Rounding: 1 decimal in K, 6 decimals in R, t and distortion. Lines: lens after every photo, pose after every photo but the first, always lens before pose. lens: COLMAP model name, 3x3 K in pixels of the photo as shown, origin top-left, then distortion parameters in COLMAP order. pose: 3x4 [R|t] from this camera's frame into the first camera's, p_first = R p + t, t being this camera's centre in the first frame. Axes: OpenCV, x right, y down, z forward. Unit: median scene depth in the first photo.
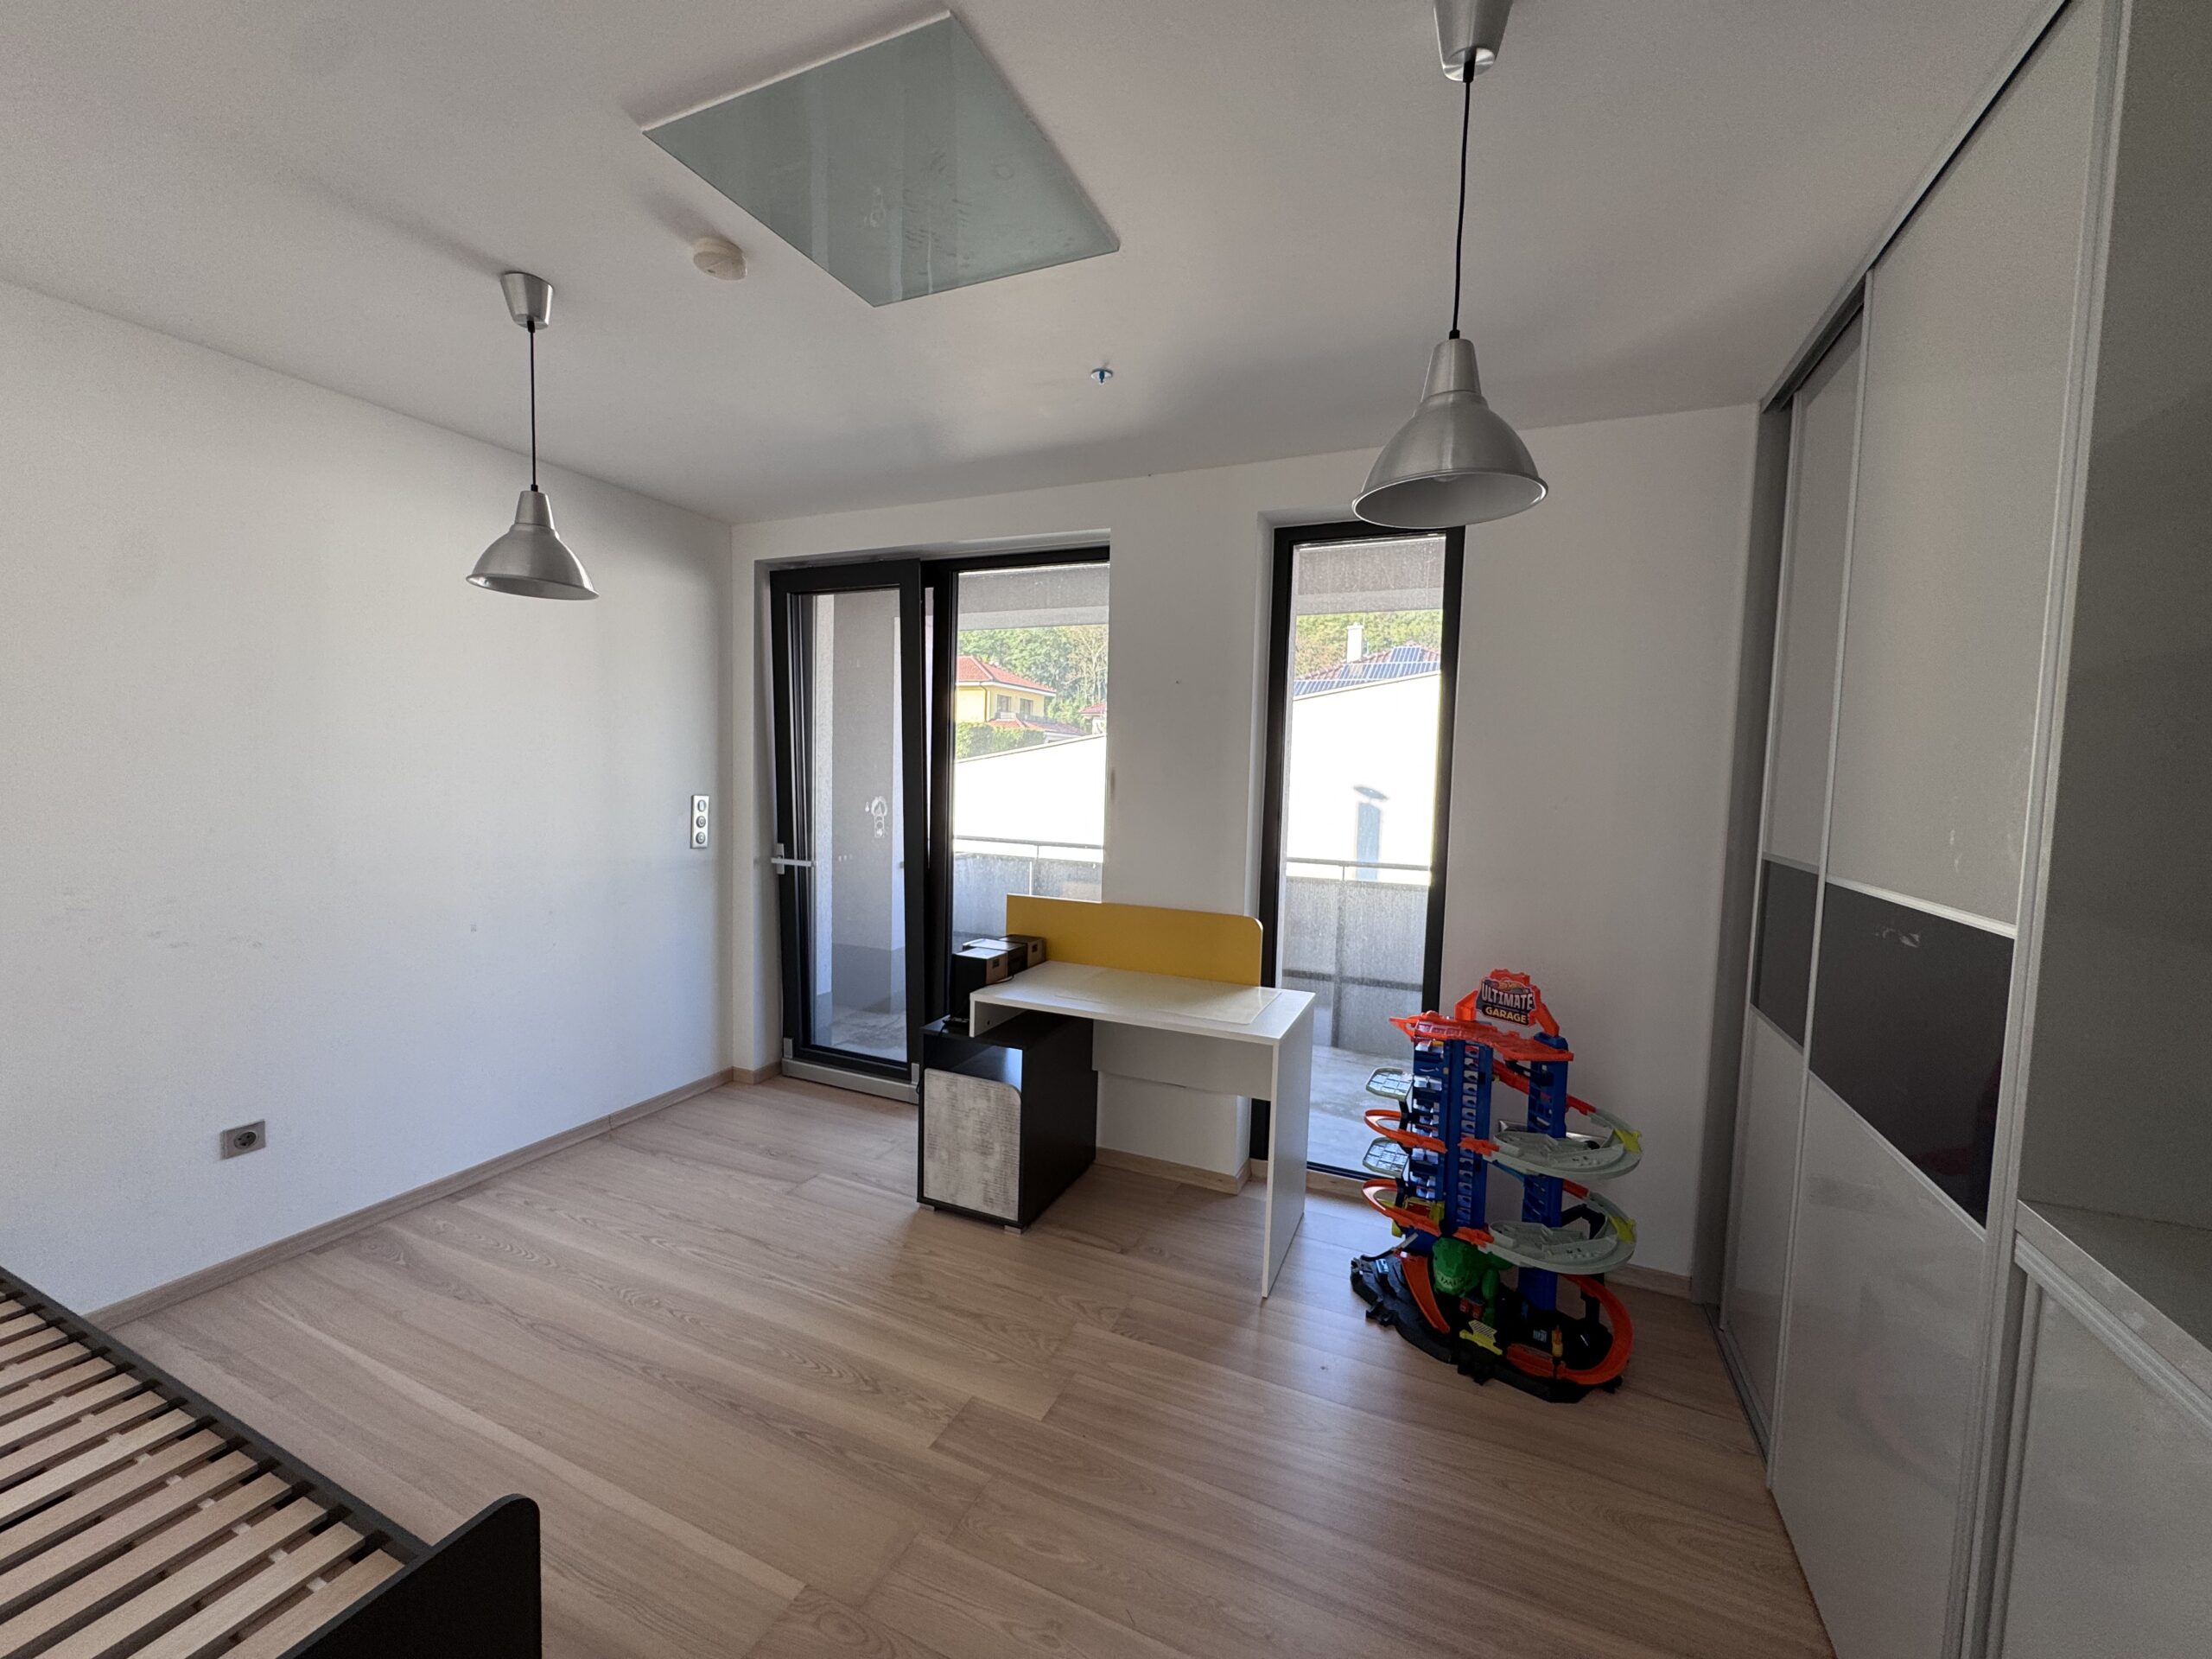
lens RADIAL K [[880.0, 0, 1101.3], [0, 880.0, 830.2], [0, 0, 1]] dist [-0.002110, -0.000152]
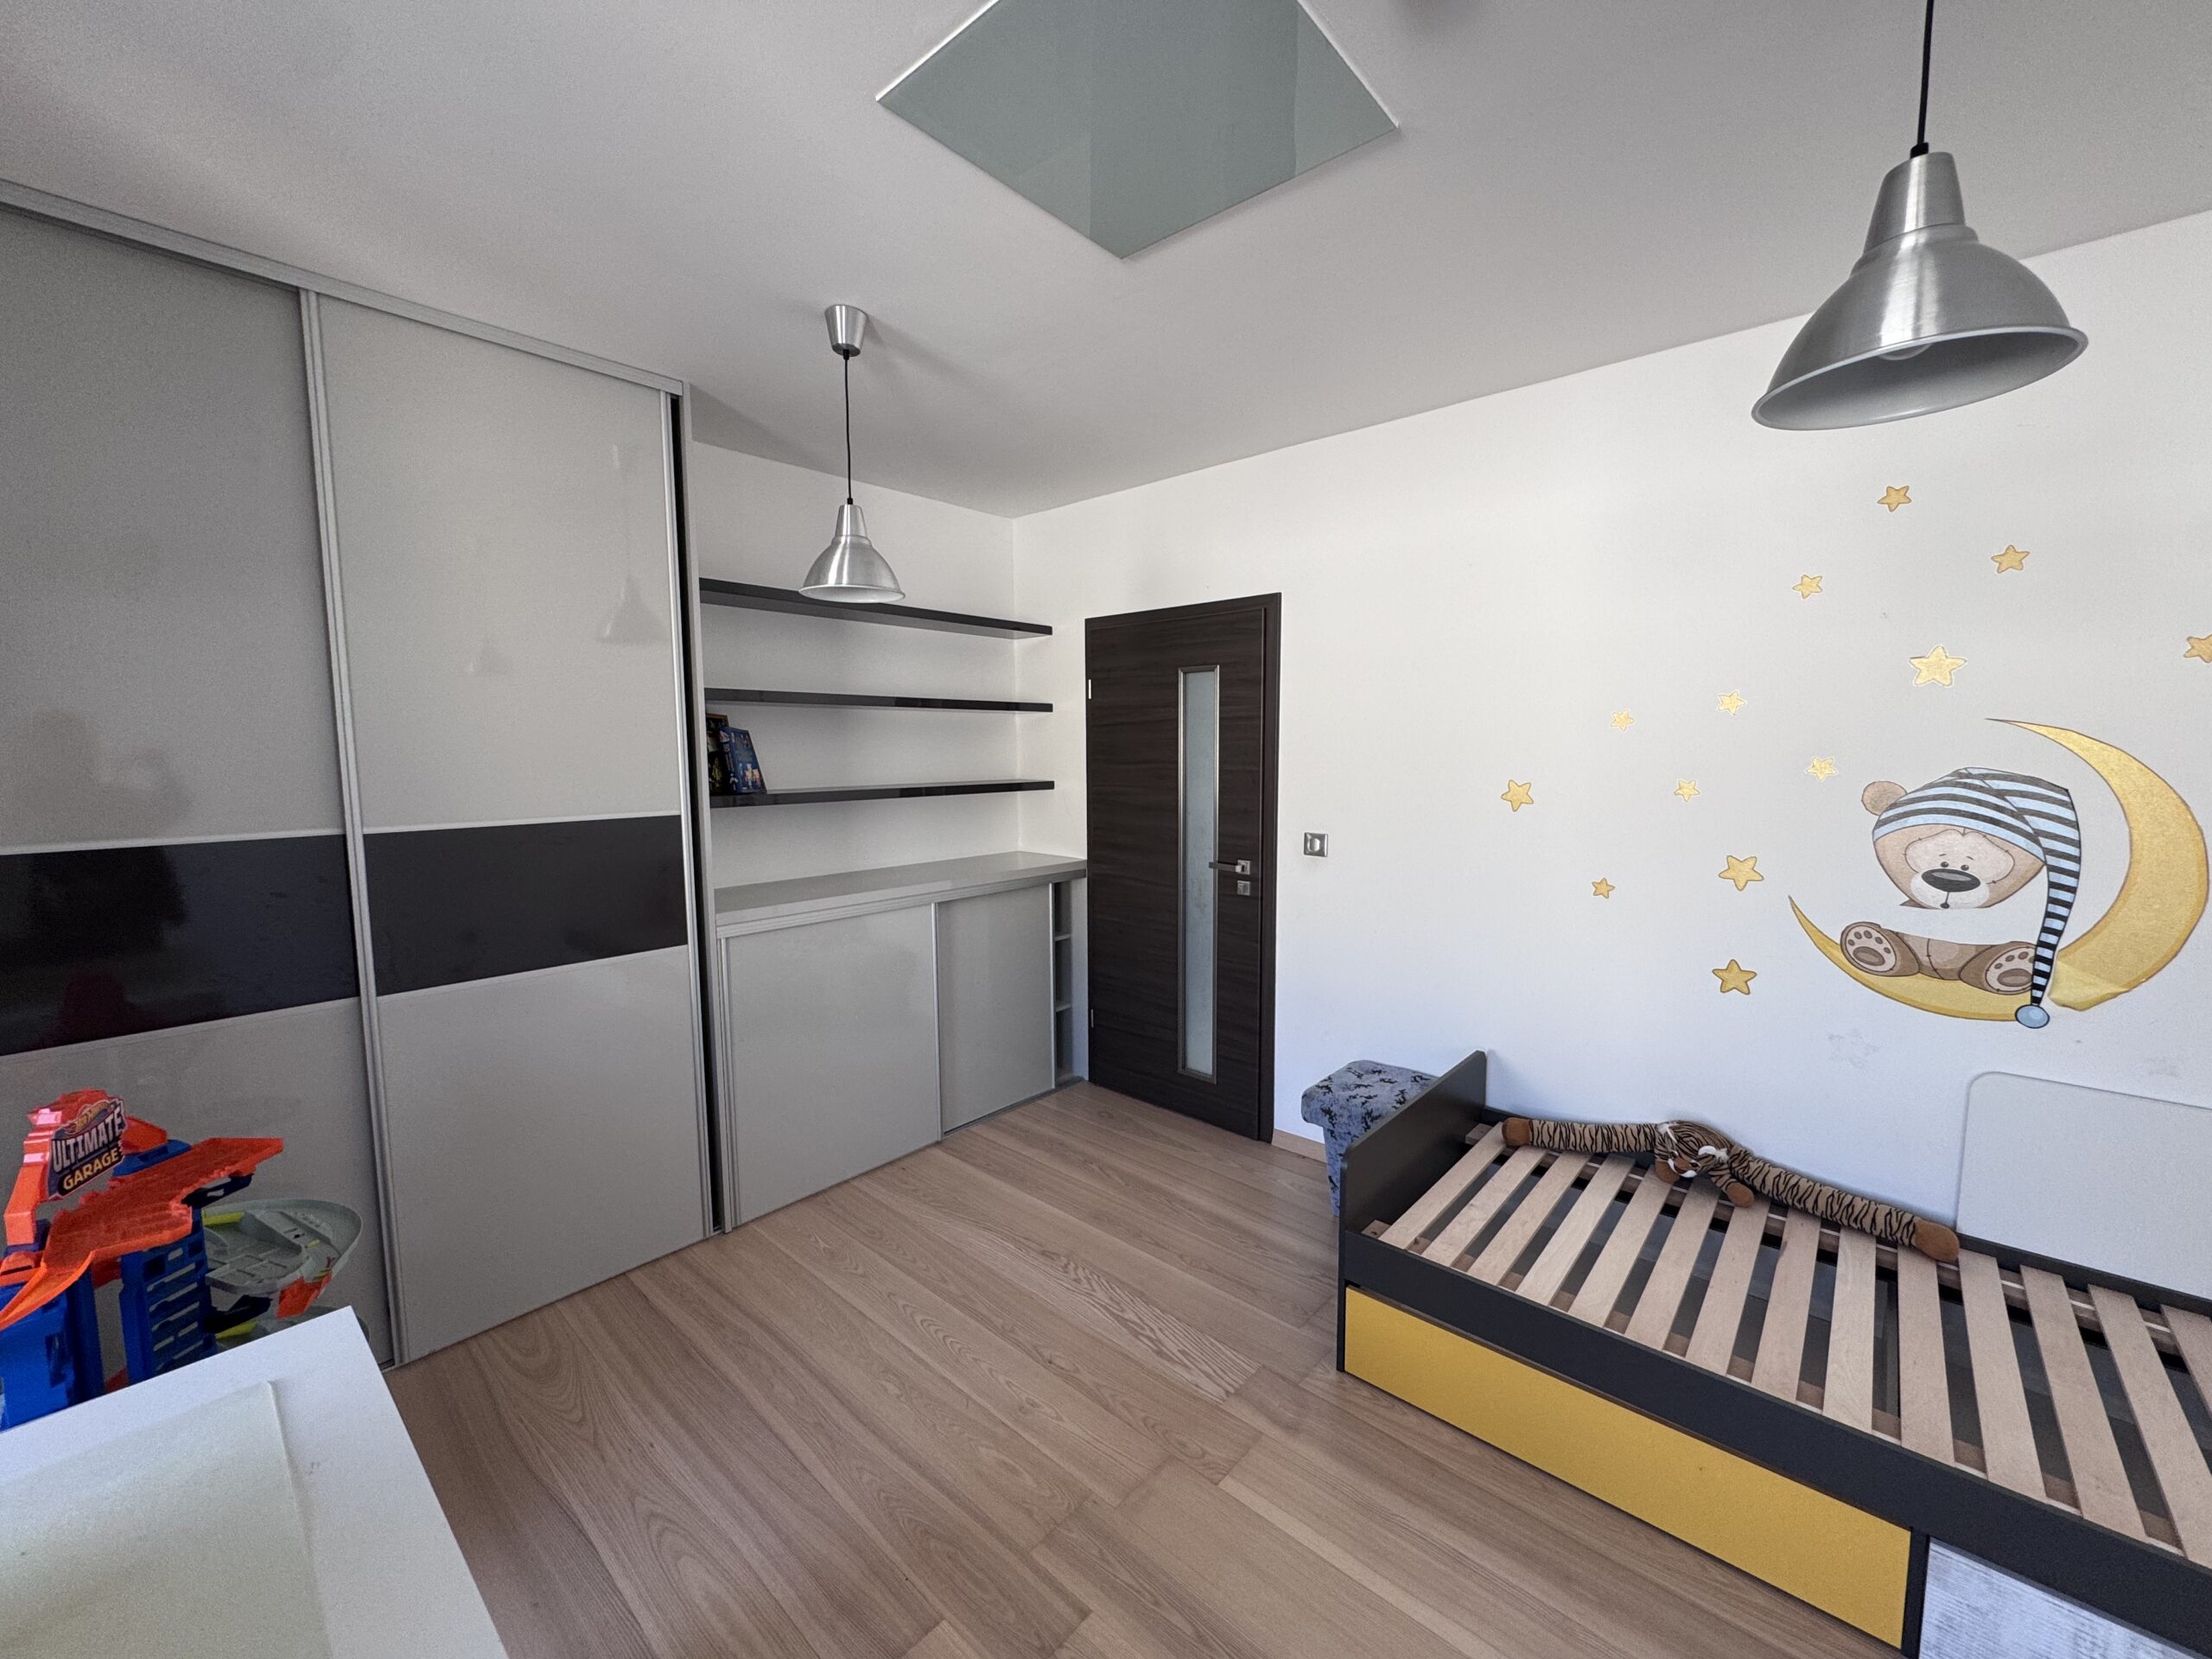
lens RADIAL K [[880.0, 0, 1107.4], [0, 880.0, 828.4], [0, 0, 1]] dist [-0.002110, -0.000152]
pose [[-0.951864, -0.048237, 0.302701, -0.453112], [0.004869, 0.985036, 0.172283, -0.143609], [-0.306482, 0.165463, -0.937385, 1.767734]]
